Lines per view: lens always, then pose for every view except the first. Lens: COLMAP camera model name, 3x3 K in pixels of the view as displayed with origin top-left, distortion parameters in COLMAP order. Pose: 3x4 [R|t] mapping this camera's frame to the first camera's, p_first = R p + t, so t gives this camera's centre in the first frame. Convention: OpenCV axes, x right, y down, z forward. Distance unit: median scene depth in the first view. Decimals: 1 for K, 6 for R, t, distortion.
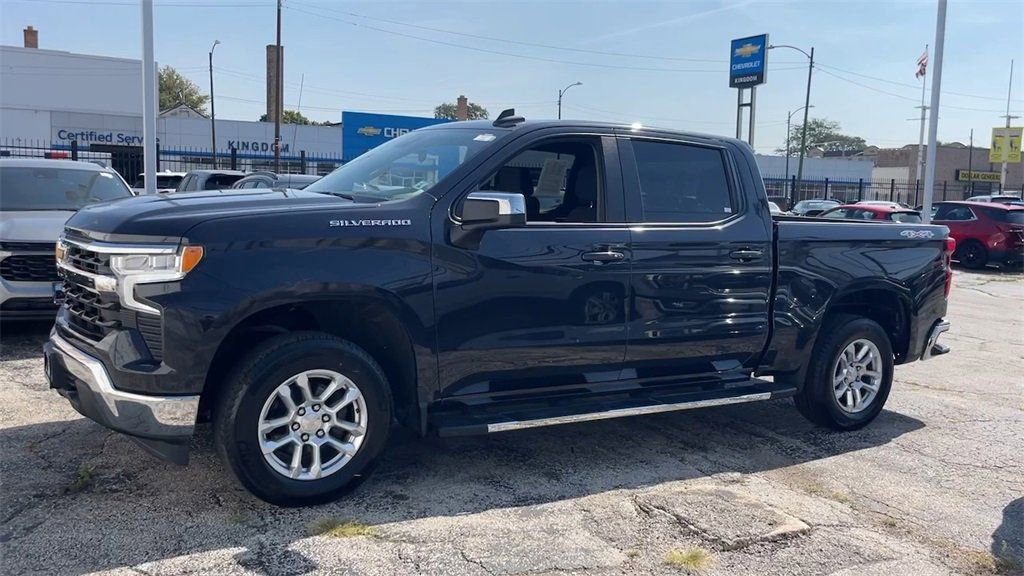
lens RADIAL K [[893.3, 0, 512.0], [0, 893.3, 288.0], [0, 0, 1]] dist [0.034814, -0.013999]
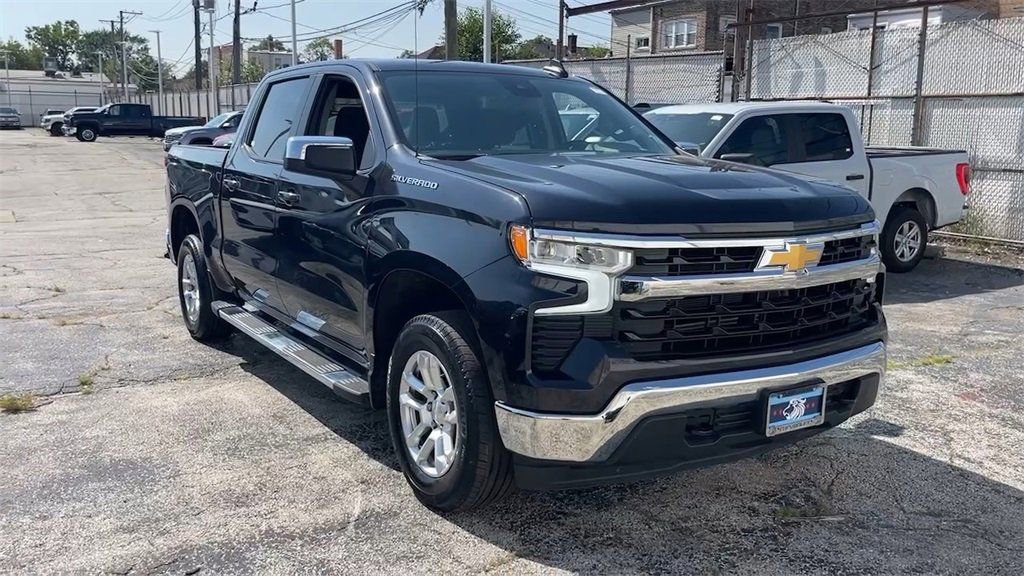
lens RADIAL K [[893.3, 0, 512.0], [0, 893.3, 288.0], [0, 0, 1]] dist [0.034814, -0.013999]
pose [[-0.024096, -0.216335, 0.976022, -1.121775], [0.091282, 0.971751, 0.217642, -0.181325], [-0.995533, 0.094338, -0.003668, 1.129019]]
